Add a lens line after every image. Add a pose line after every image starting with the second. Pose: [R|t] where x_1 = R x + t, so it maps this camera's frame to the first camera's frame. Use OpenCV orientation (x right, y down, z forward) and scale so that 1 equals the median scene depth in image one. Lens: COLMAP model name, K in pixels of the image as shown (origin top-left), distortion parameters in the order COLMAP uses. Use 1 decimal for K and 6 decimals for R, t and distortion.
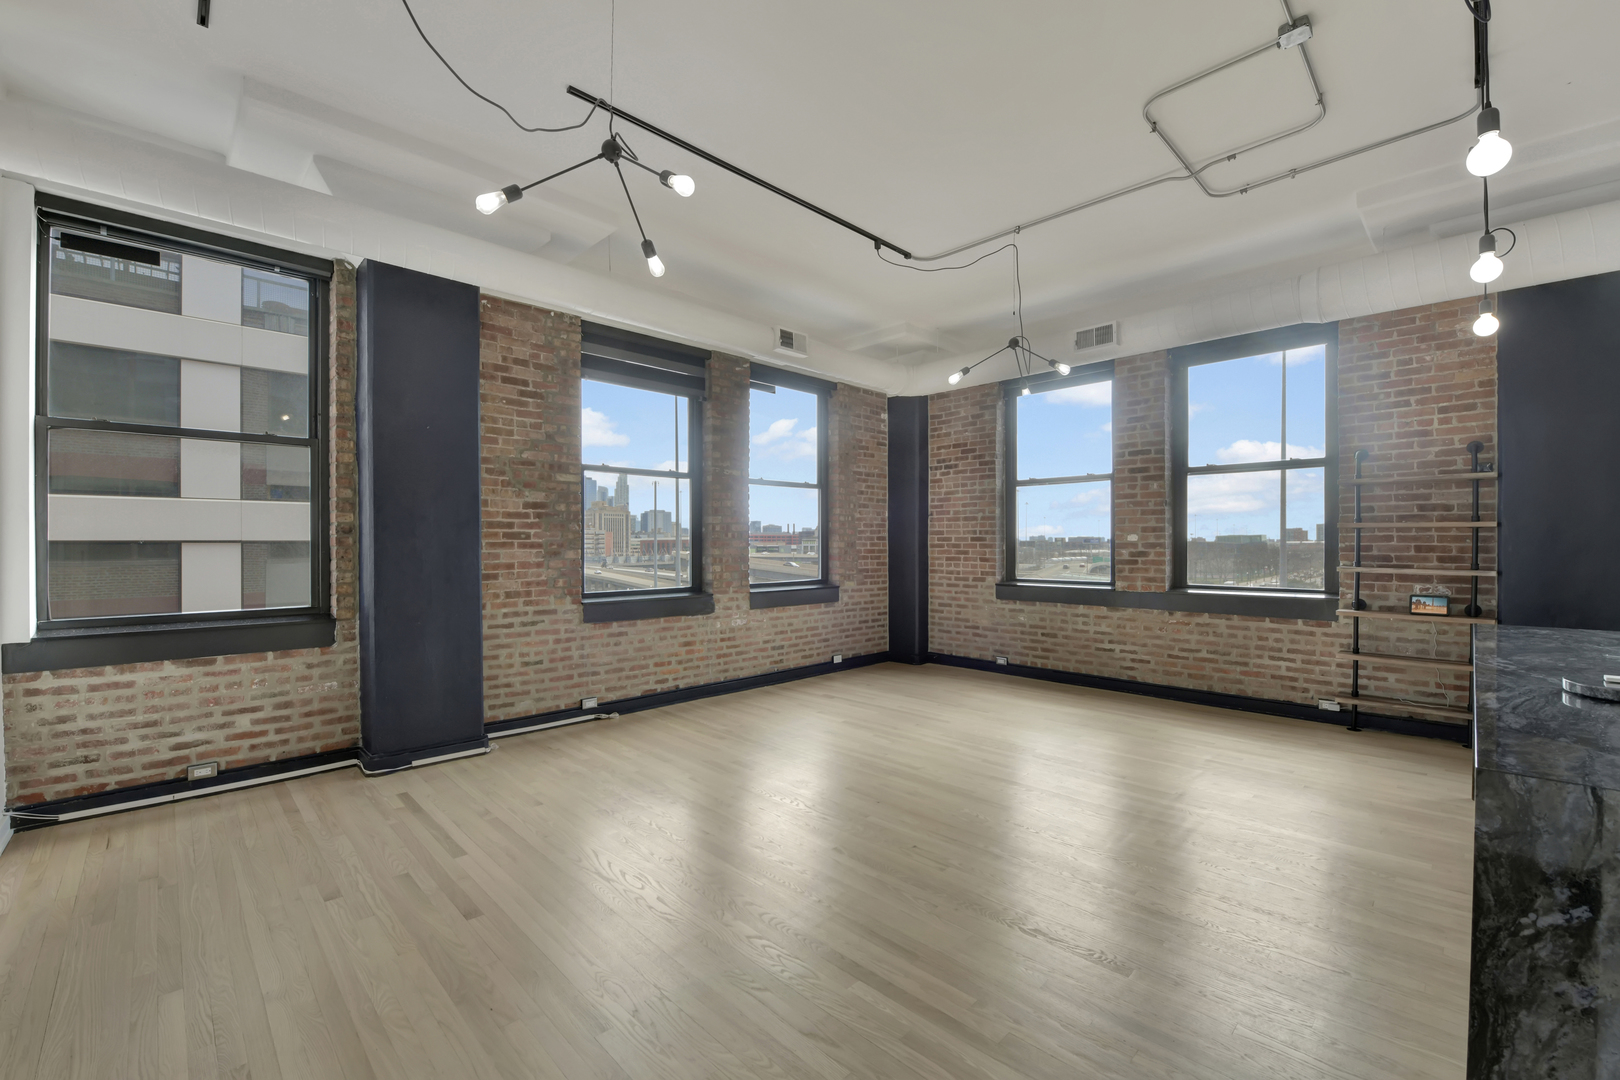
lens RADIAL K [[661.4, 0, 811.4], [0, 661.4, 552.0], [0, 0, 1]] dist [-0.020689, -0.000040]
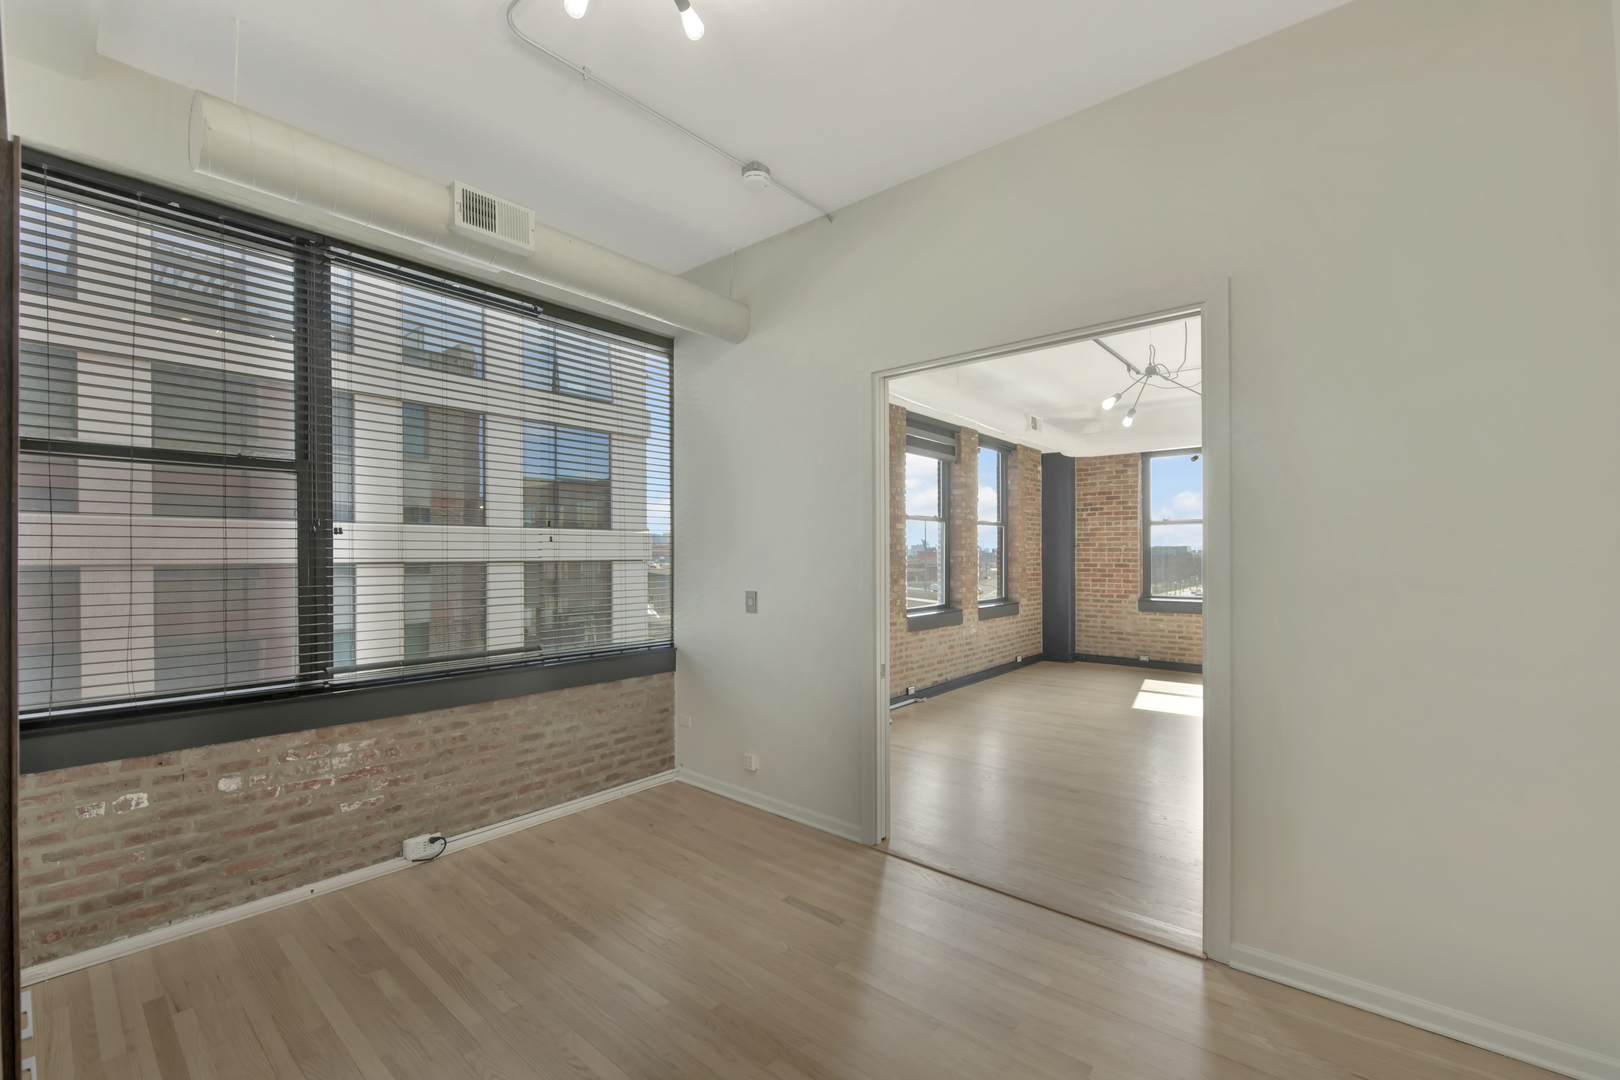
lens RADIAL K [[661.4, 0, 811.4], [0, 661.4, 552.0], [0, 0, 1]] dist [-0.020689, -0.000040]
pose [[0.996632, 0.000373, 0.082006, -0.511518], [0.001112, 0.999836, -0.018065, -0.025467], [-0.081999, 0.018096, 0.996468, -0.272489]]
